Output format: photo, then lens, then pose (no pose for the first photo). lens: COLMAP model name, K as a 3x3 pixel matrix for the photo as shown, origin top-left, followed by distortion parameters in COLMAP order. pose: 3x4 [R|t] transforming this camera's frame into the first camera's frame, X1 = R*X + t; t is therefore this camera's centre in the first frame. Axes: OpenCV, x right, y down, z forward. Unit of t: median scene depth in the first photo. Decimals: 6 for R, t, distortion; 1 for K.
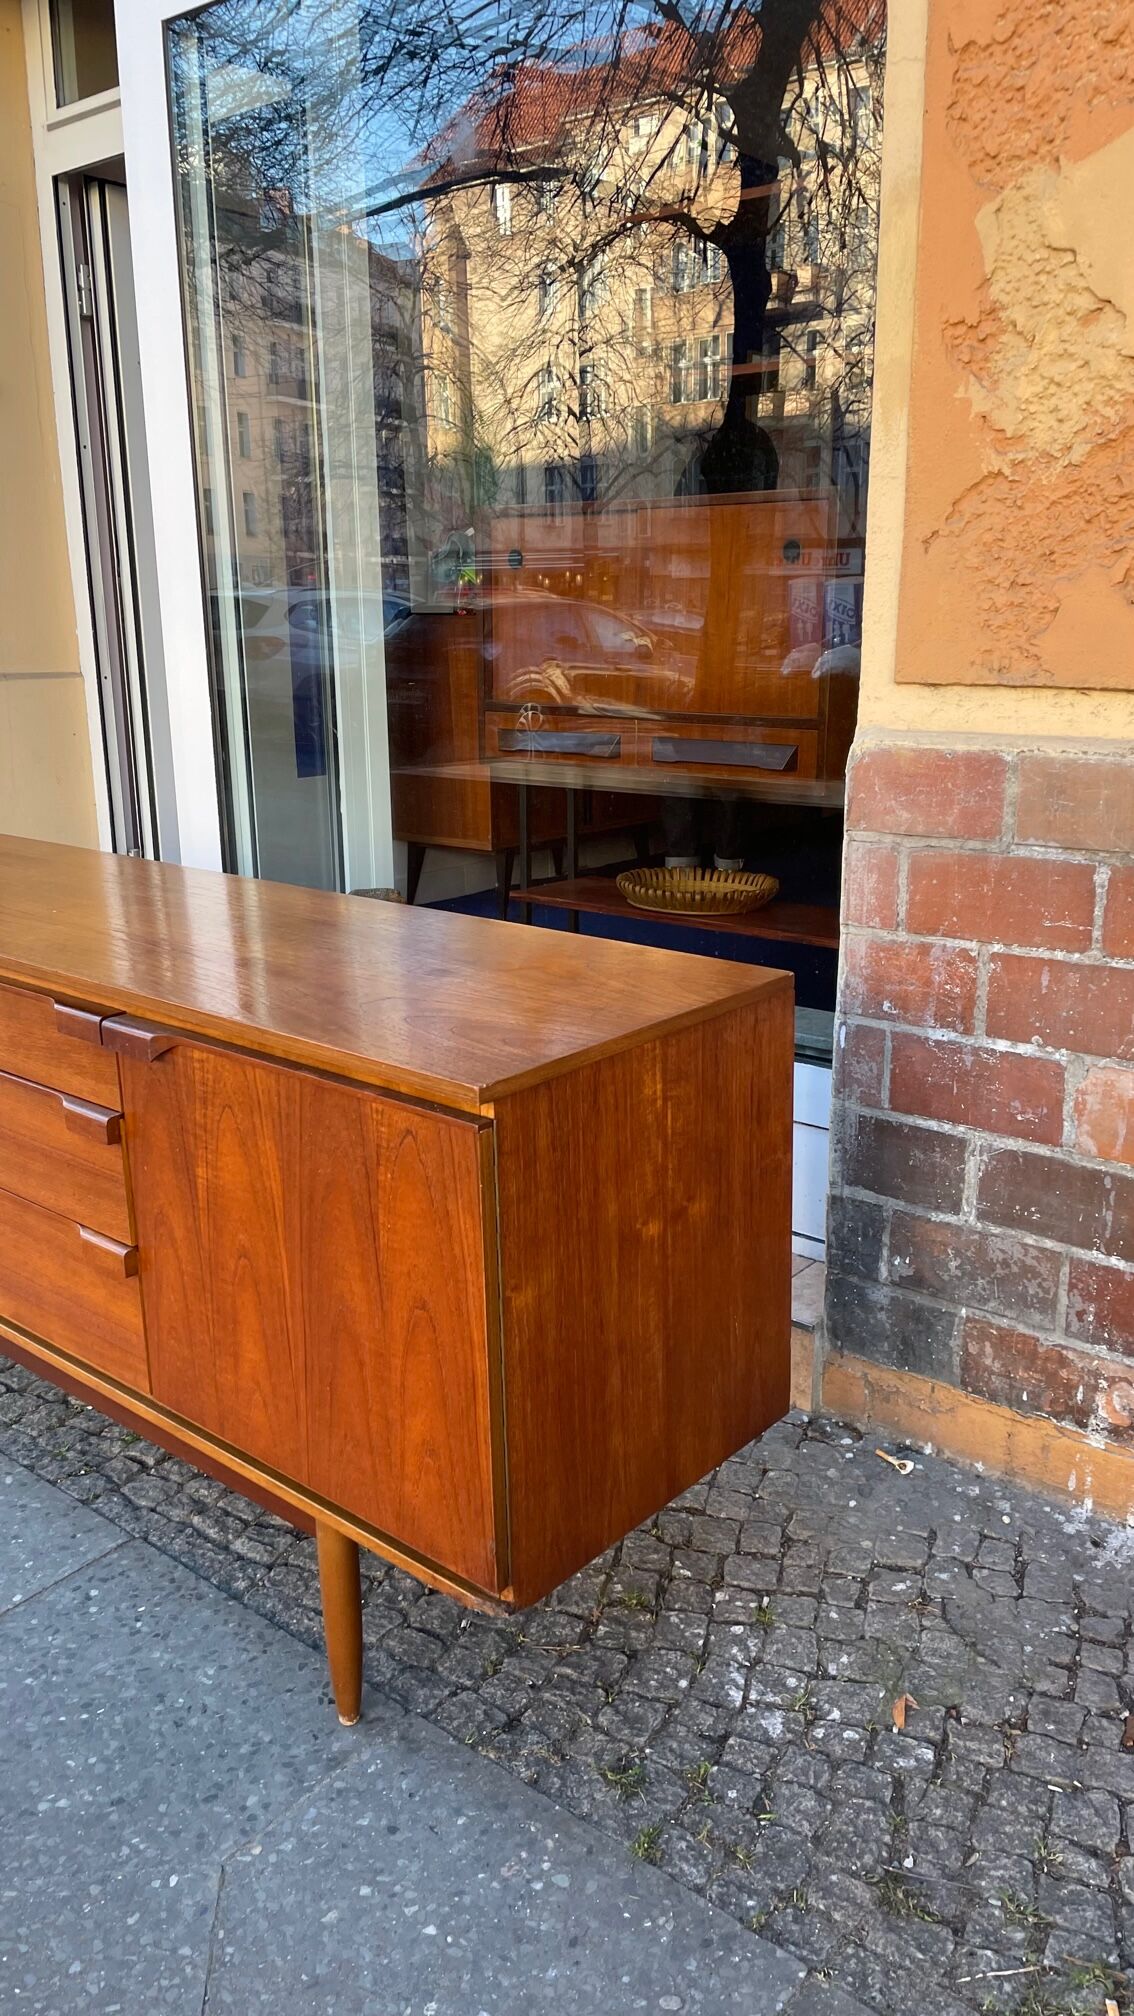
lens RADIAL K [[1500.4, 0, 564.0], [0, 1500.4, 1012.5], [0, 0, 1]] dist [0.094756, -0.117305]
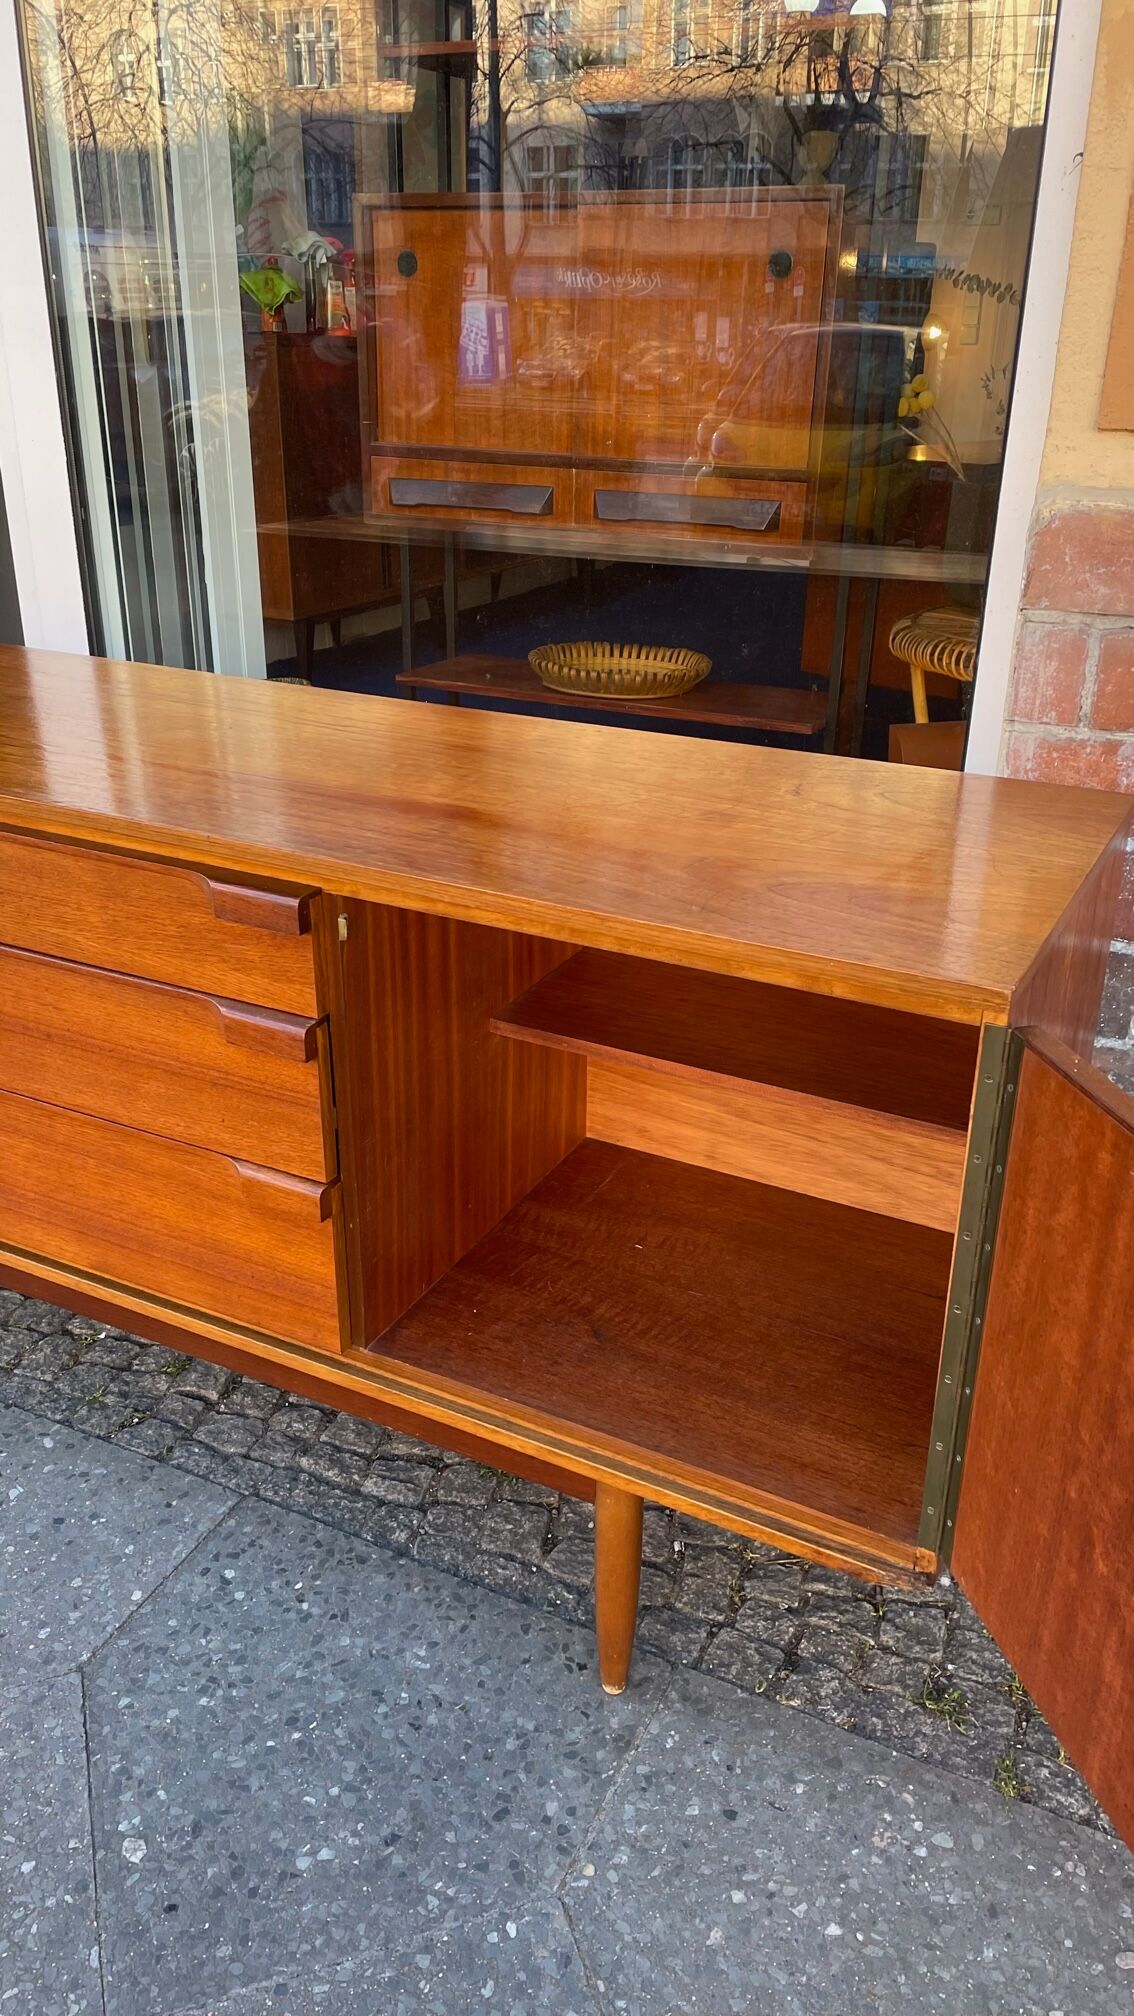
lens RADIAL K [[1501.6, 0, 562.1], [0, 1501.6, 1016.3], [0, 0, 1]] dist [0.096235, -0.119436]
pose [[0.971504, -0.077697, 0.223929, -0.304529], [0.041076, 0.985641, 0.163785, -0.049398], [-0.233439, -0.149920, 0.960745, 0.212443]]
